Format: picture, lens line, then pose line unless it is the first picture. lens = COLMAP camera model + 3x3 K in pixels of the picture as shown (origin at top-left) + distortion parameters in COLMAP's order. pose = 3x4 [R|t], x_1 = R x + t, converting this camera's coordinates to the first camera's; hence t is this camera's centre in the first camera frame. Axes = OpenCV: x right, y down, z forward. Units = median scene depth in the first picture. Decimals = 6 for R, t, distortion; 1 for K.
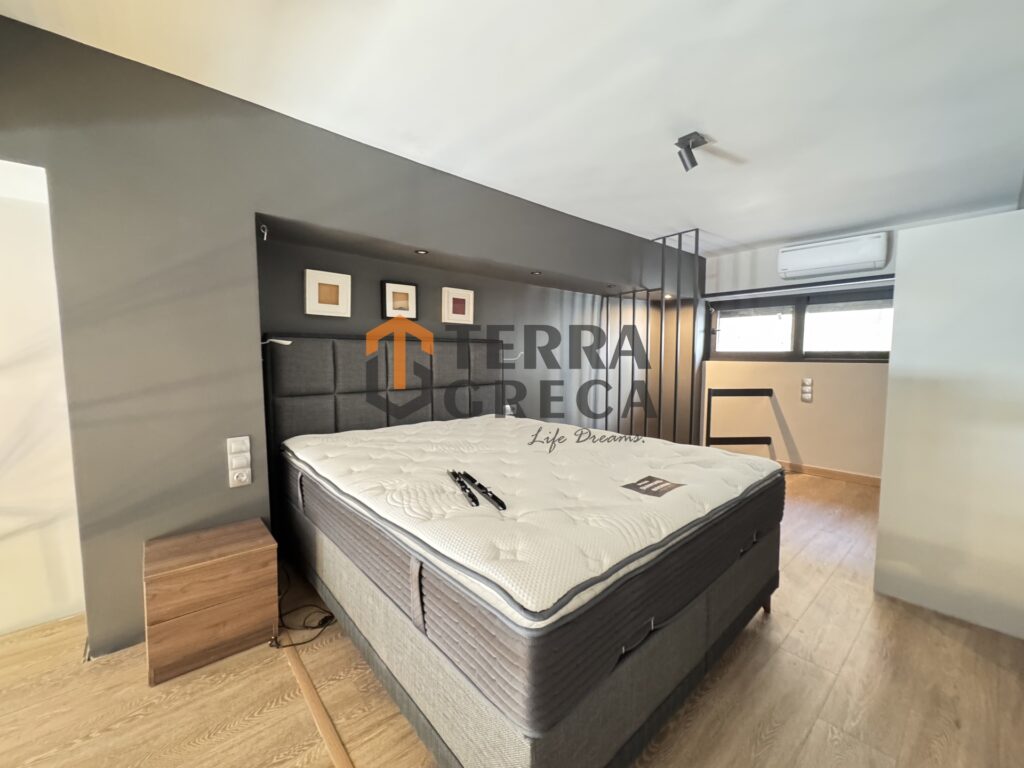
lens RADIAL K [[408.7, 0, 512.0], [0, 408.7, 384.0], [0, 0, 1]] dist [-0.000821, -0.000092]
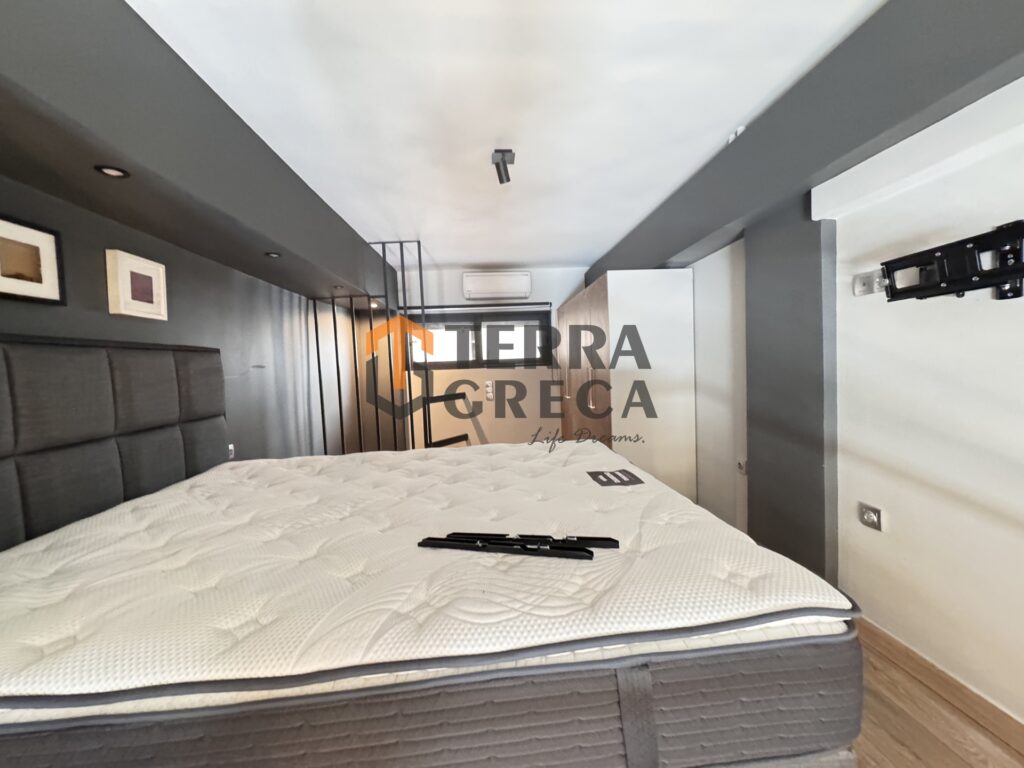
lens RADIAL K [[408.7, 0, 512.0], [0, 408.7, 384.0], [0, 0, 1]] dist [-0.000821, -0.000092]
pose [[0.597137, -0.066251, 0.799399, -0.230212], [0.099655, 0.994990, 0.008020, -0.007965], [-0.795925, 0.074875, 0.600747, 0.207896]]
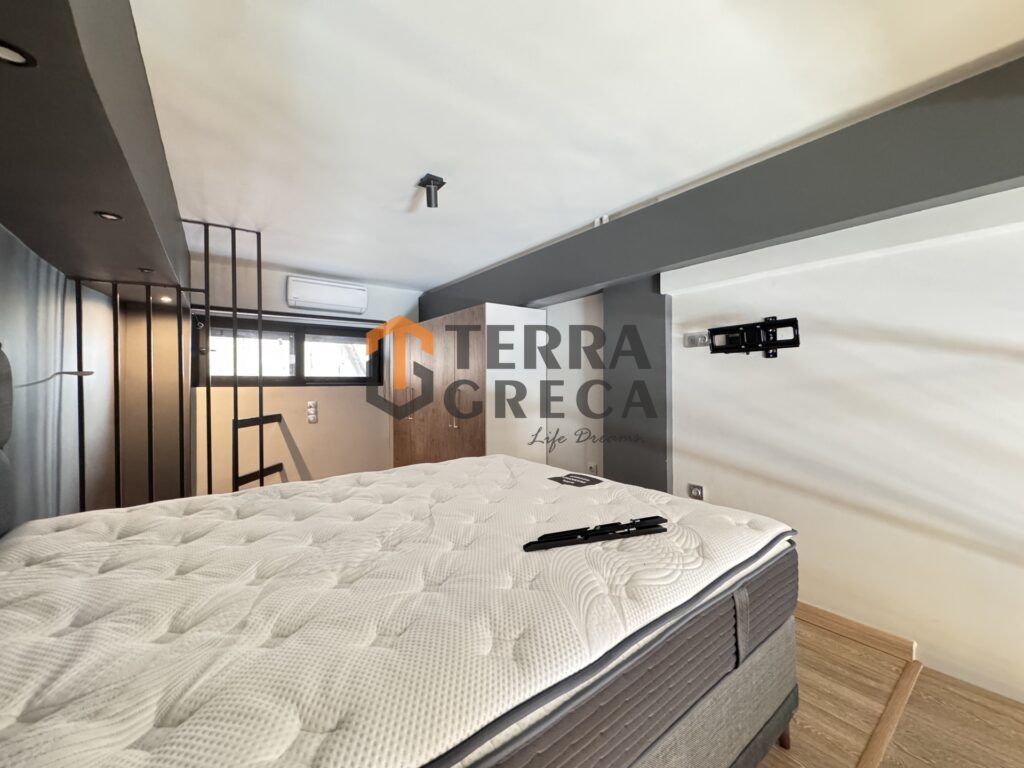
lens RADIAL K [[408.7, 0, 512.0], [0, 408.7, 384.0], [0, 0, 1]] dist [-0.000821, -0.000092]
pose [[0.070551, -0.007693, 0.997478, -0.338665], [0.073874, 0.997265, 0.002466, -0.023290], [-0.994769, 0.073514, 0.070927, 0.398901]]
